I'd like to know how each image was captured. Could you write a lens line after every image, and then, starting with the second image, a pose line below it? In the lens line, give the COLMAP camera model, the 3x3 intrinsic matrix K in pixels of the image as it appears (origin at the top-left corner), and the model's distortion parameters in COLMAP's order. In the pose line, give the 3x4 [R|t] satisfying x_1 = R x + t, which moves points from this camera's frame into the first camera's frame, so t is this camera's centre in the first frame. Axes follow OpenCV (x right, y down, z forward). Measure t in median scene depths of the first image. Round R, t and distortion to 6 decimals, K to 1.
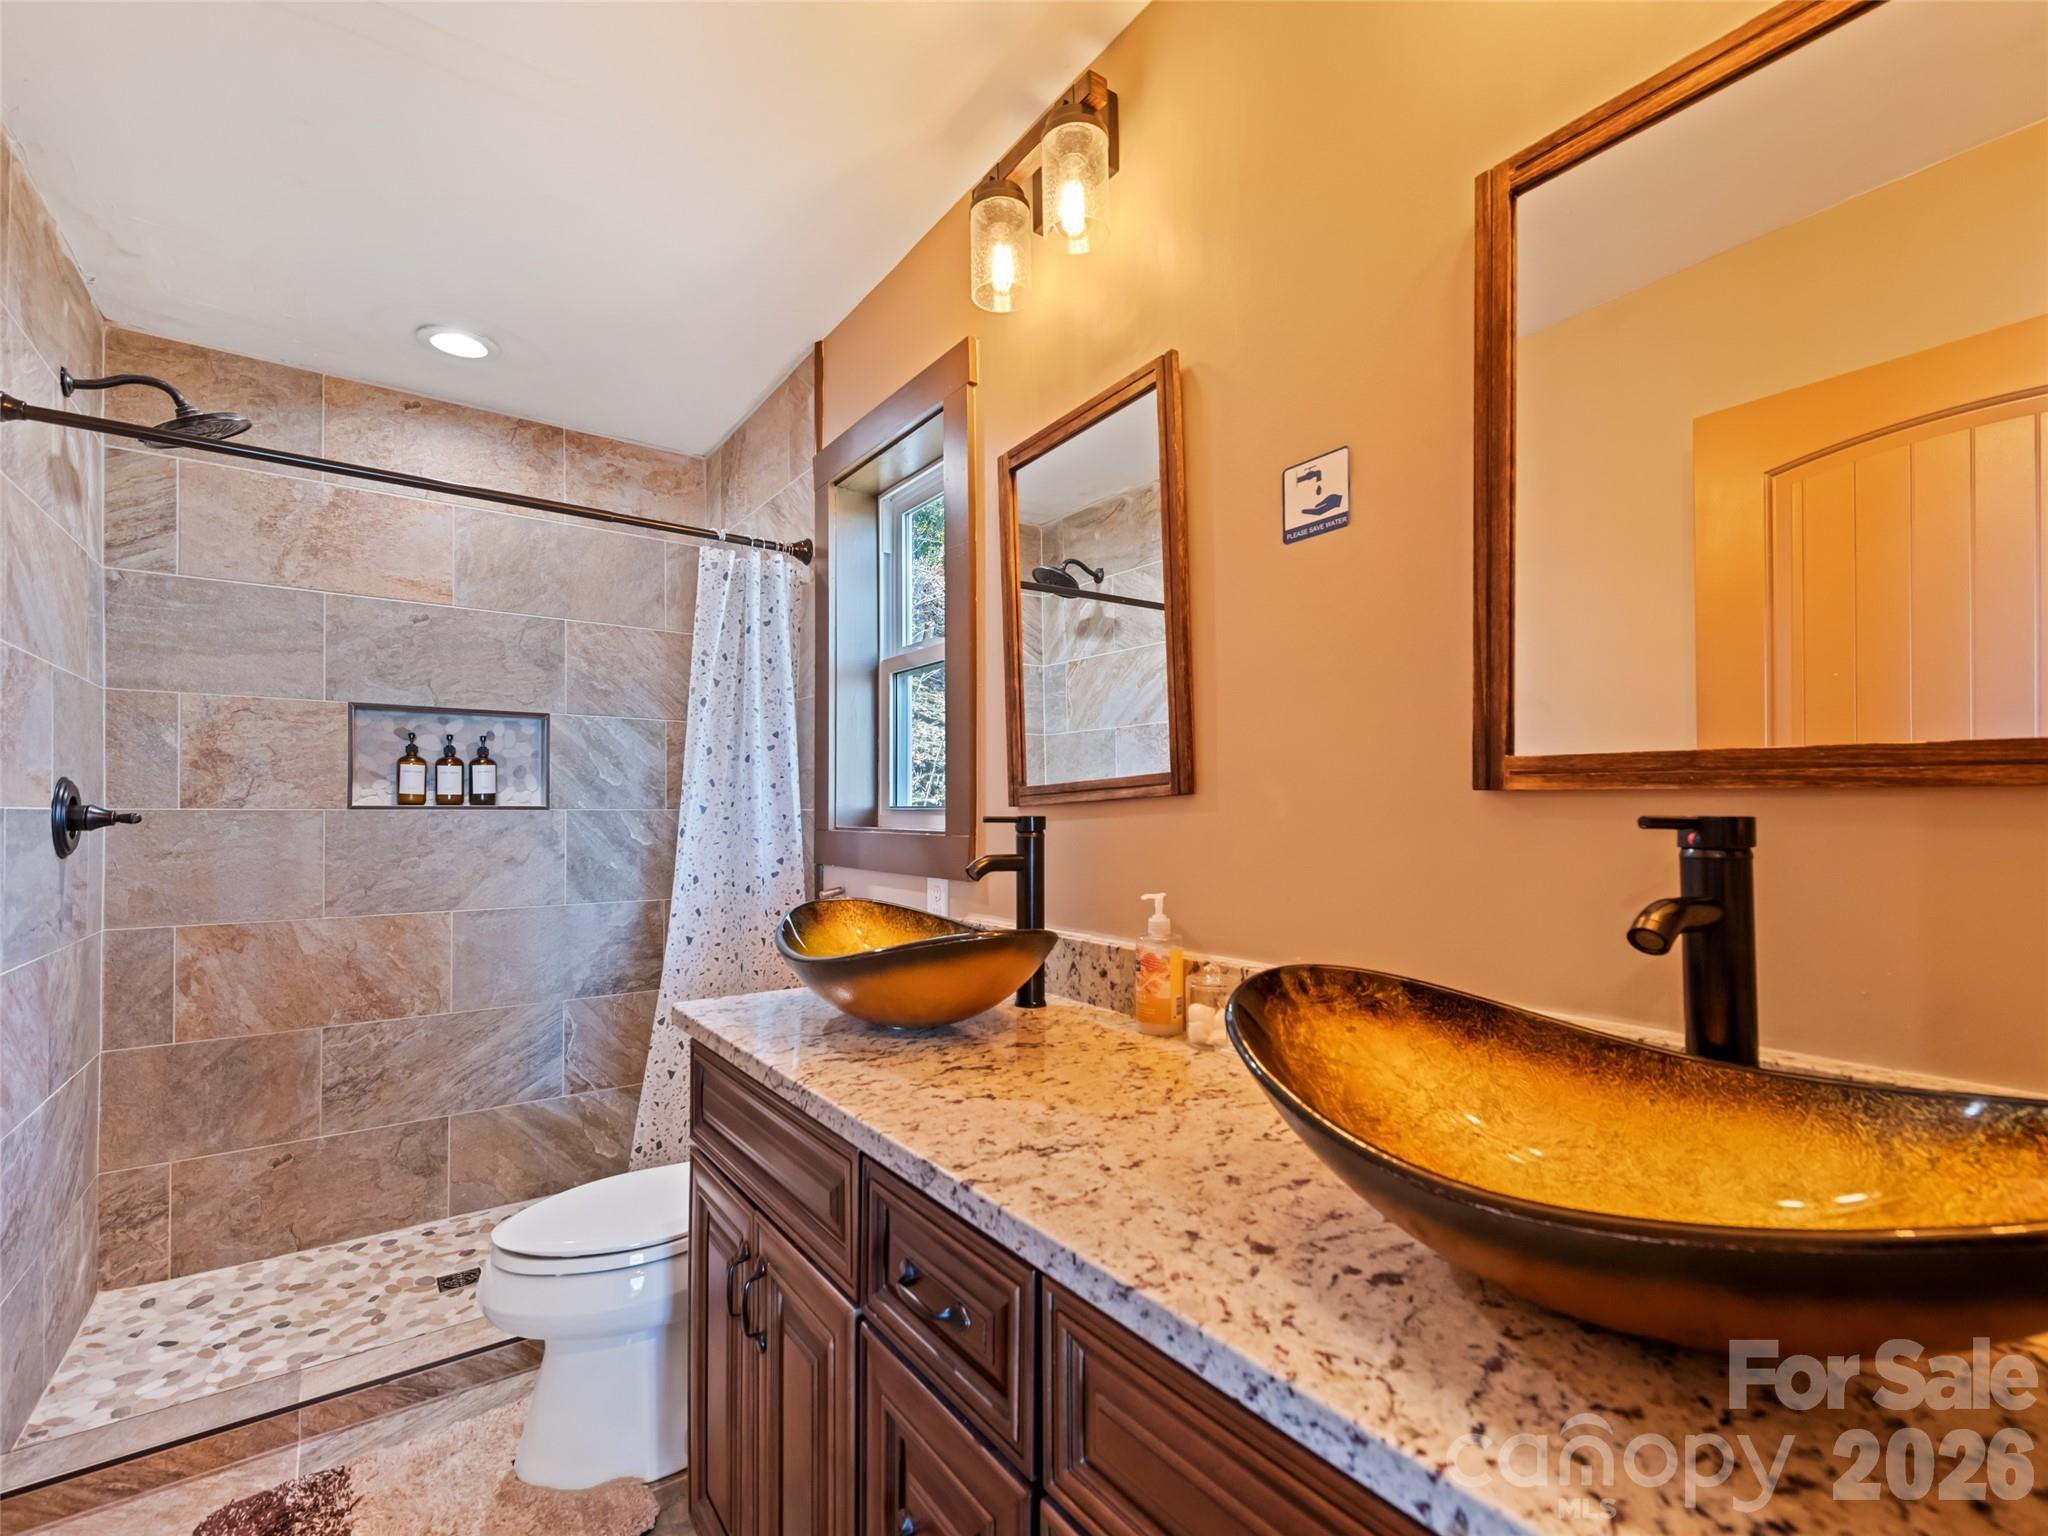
lens RADIAL K [[911.0, 0, 1025.5], [0, 911.0, 792.7], [0, 0, 1]] dist [-0.000128, 0.000012]
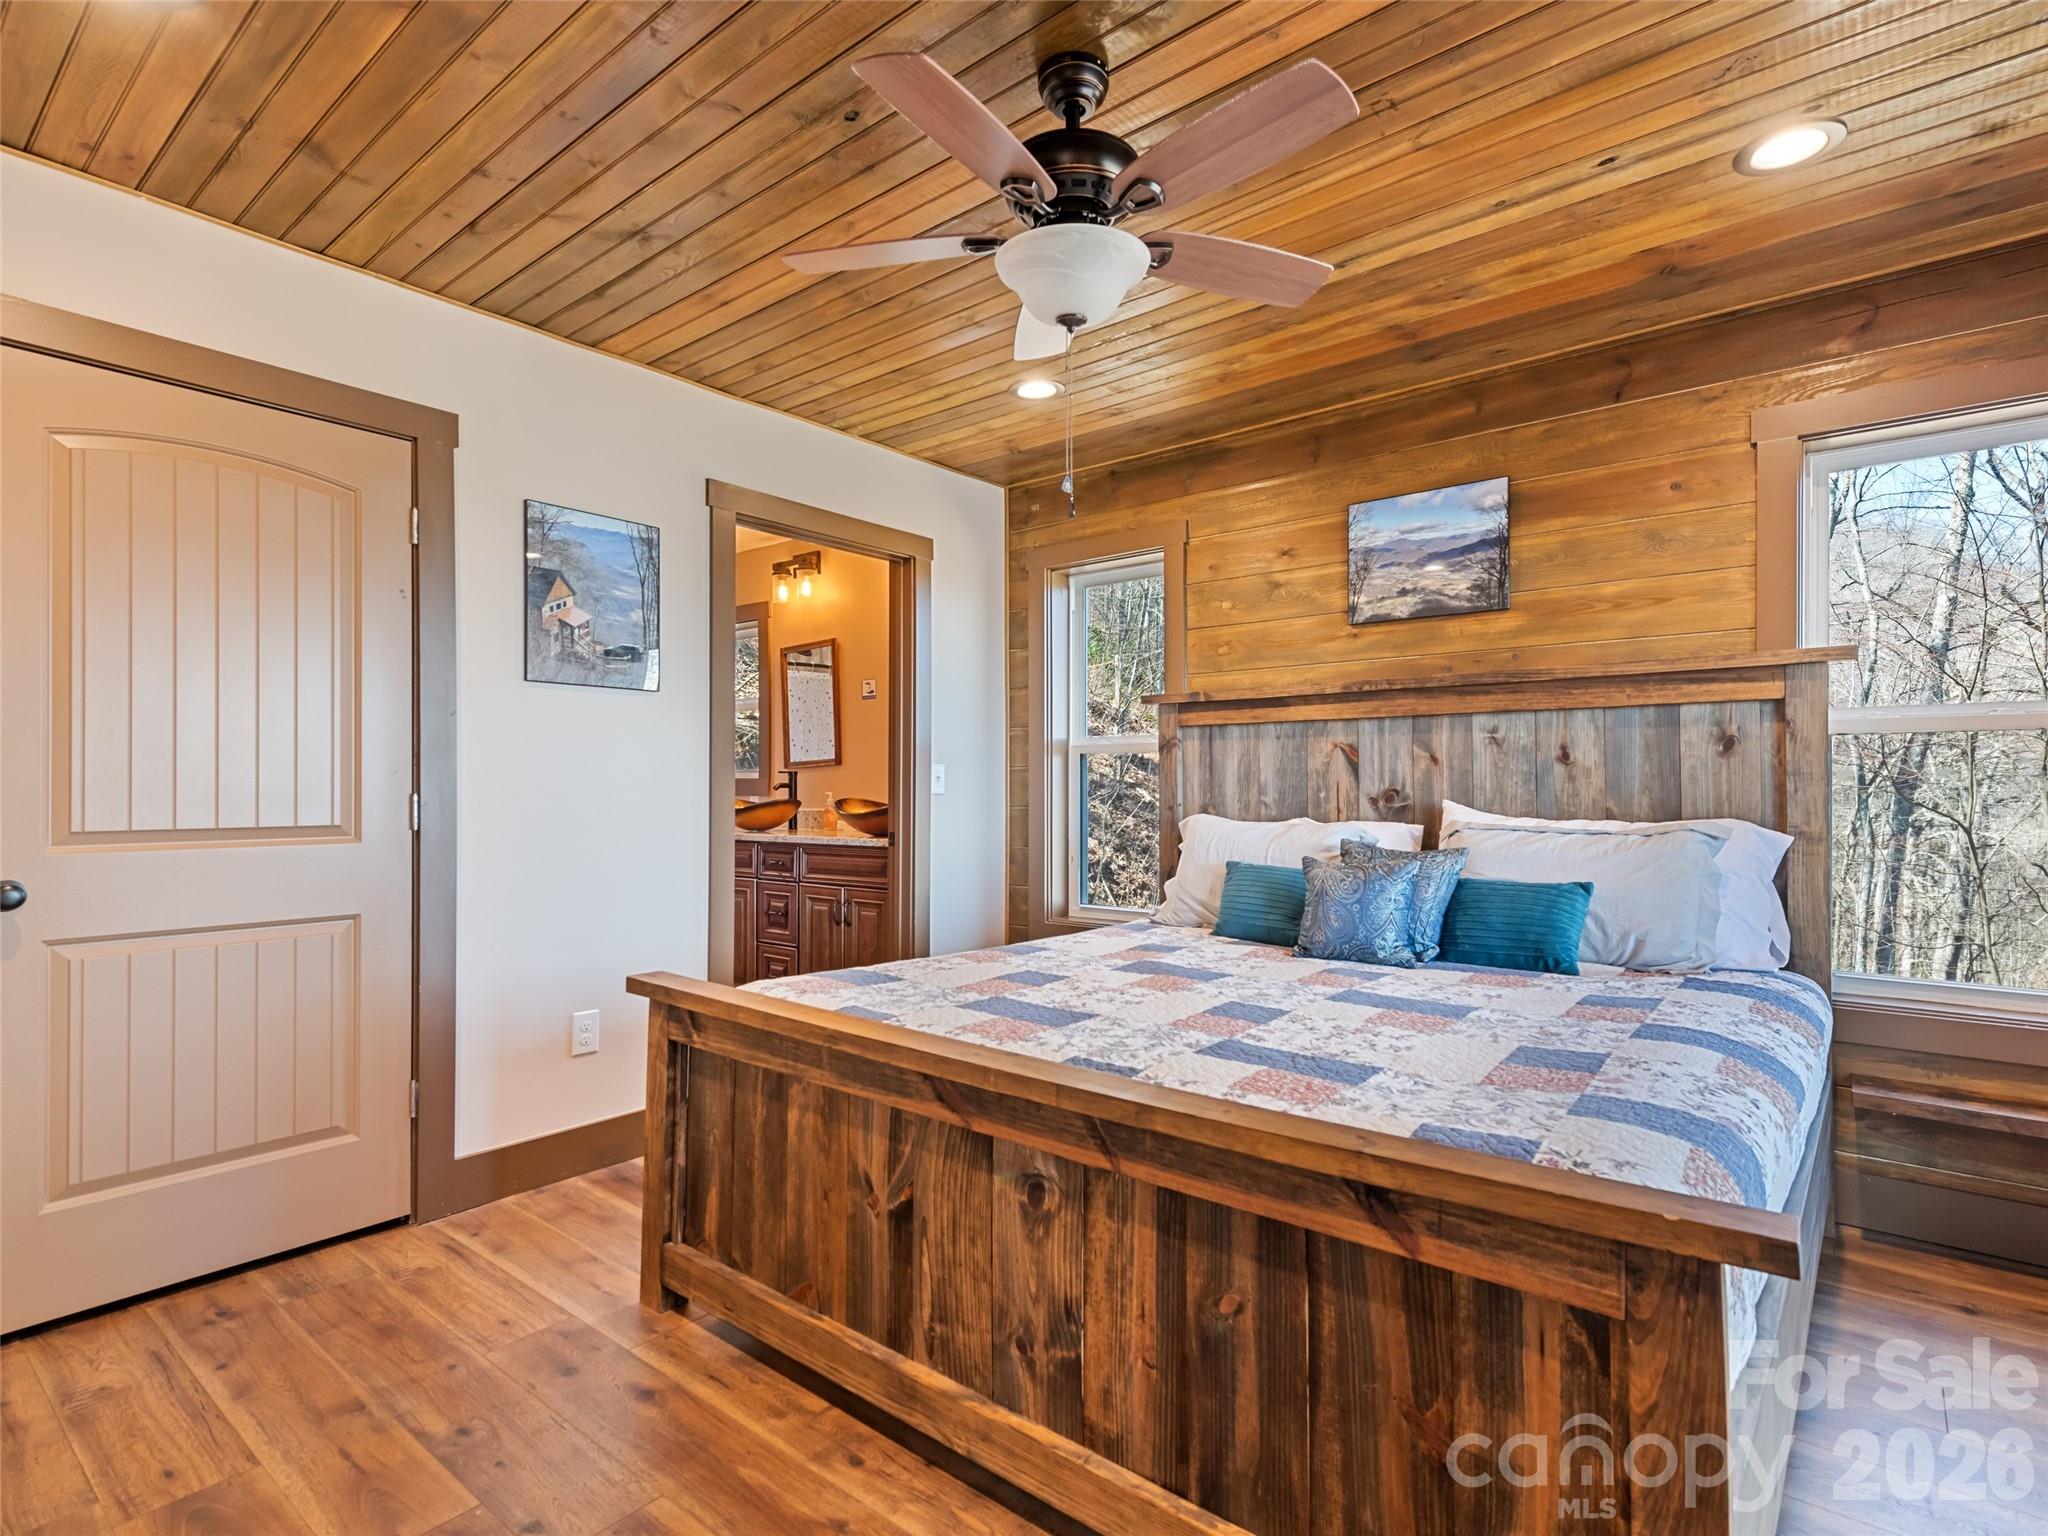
lens RADIAL K [[1028.5, 0, 1033.6], [0, 1028.5, 773.4], [0, 0, 1]] dist [0.001874, 0.000249]
pose [[0.967611, 0.004337, 0.252411, -0.092850], [-0.007114, 0.999924, 0.010090, -0.010870], [-0.252348, -0.011559, 0.967568, -2.927170]]
